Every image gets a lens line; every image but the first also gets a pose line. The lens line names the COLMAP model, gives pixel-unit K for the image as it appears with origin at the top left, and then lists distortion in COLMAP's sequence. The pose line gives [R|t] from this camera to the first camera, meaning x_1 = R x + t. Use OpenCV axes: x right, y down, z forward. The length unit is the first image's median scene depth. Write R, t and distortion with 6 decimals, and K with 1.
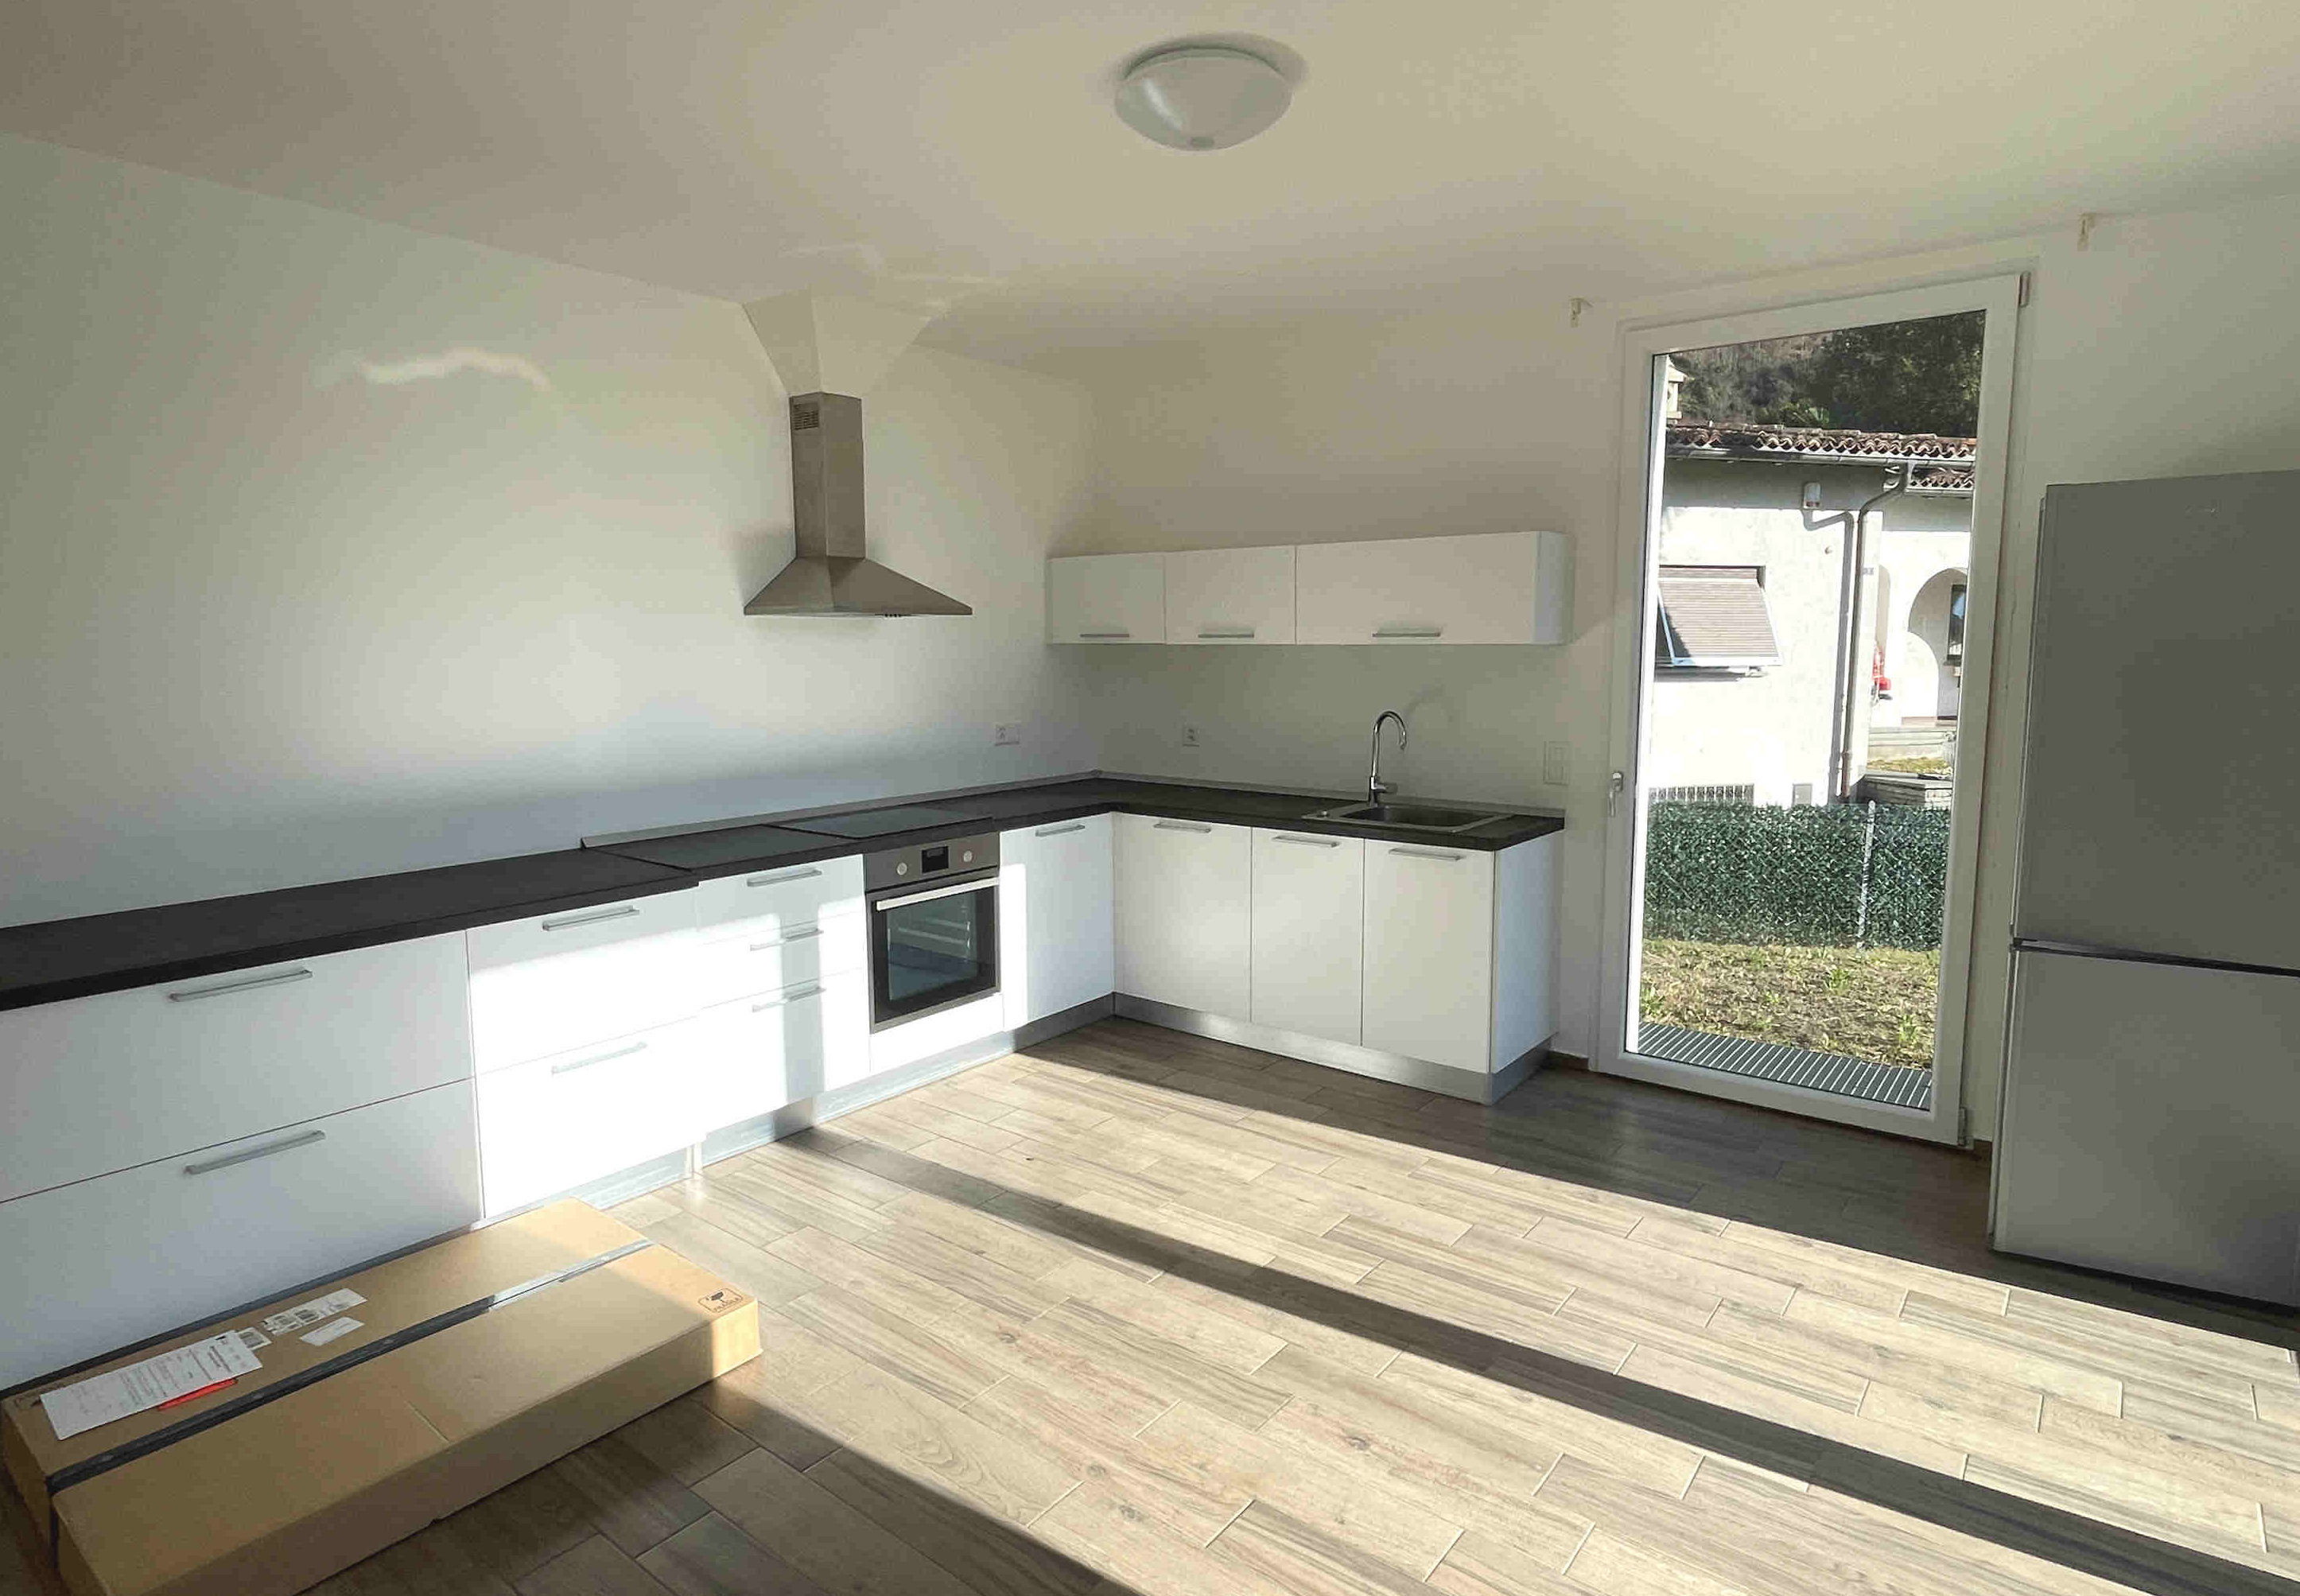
lens RADIAL K [[1248.7, 0, 1154.7], [0, 1248.7, 786.7], [0, 0, 1]] dist [-0.003931, 0.000122]
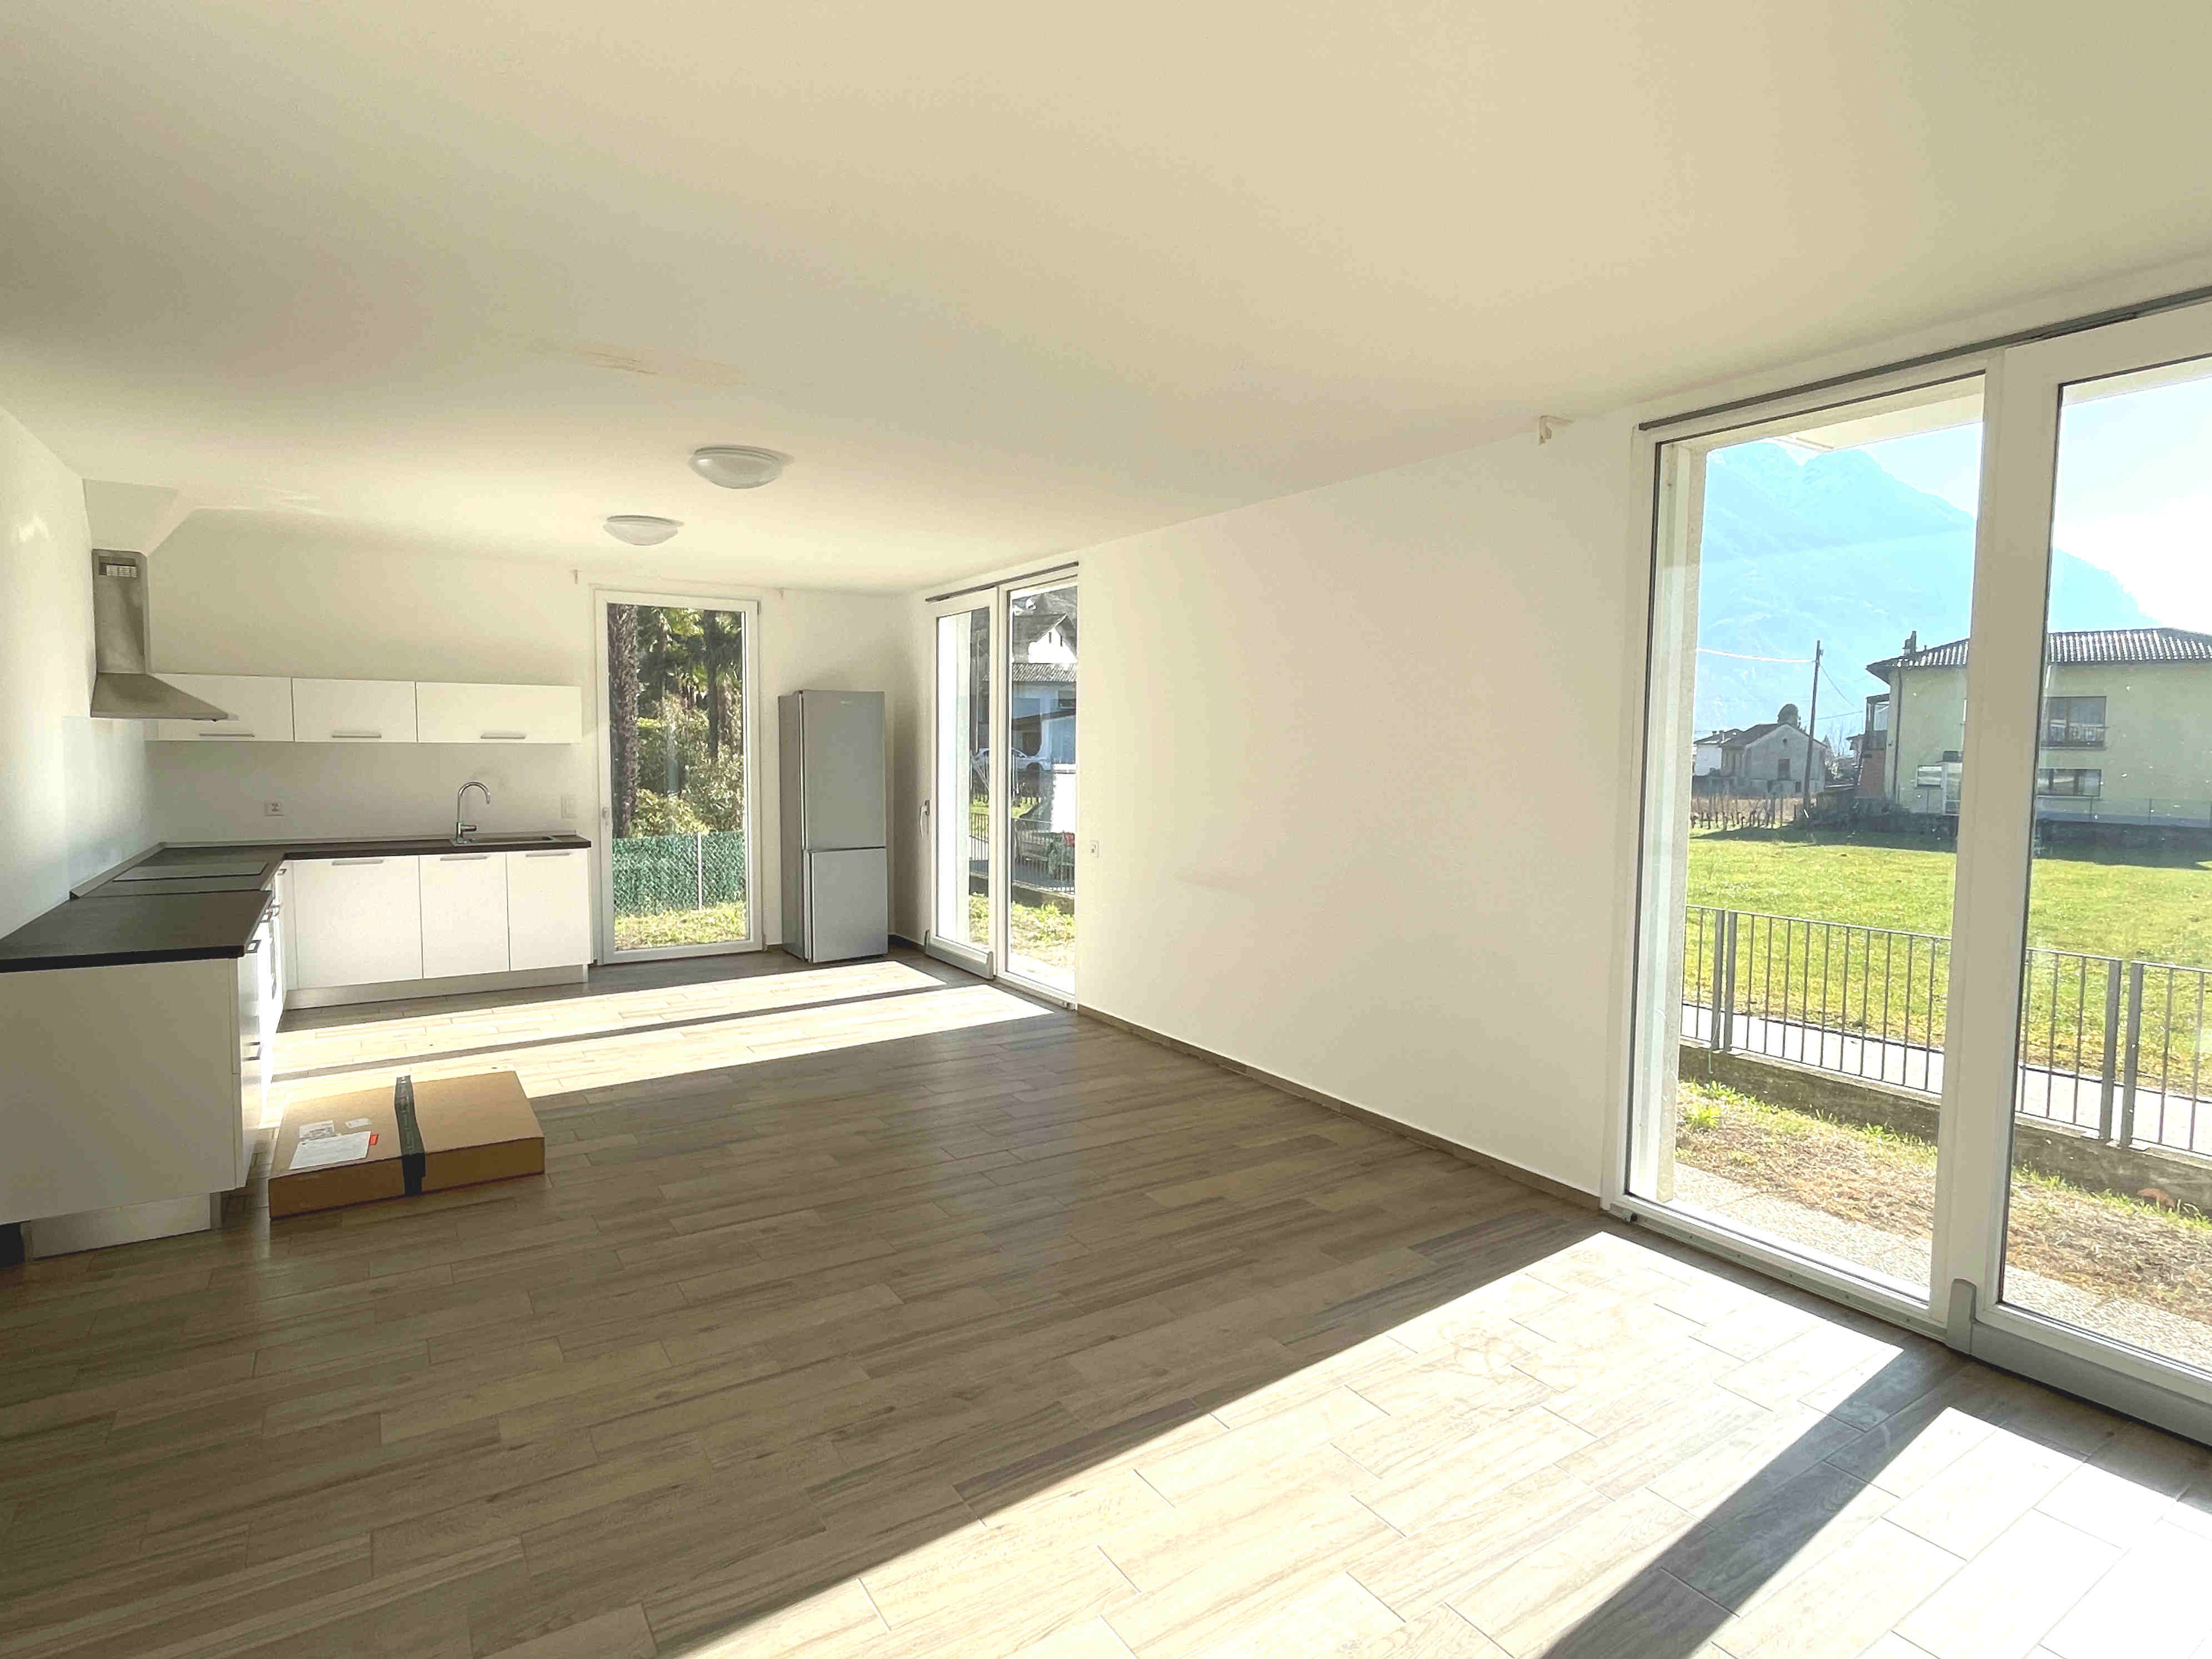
lens RADIAL K [[1156.4, 0, 1104.6], [0, 1156.4, 825.2], [0, 0, 1]] dist [-0.000743, -0.000597]
pose [[0.331125, -0.061292, 0.941594, -1.141298], [0.102185, 0.994349, 0.028791, 0.045451], [-0.938037, 0.086683, 0.335517, -0.372041]]
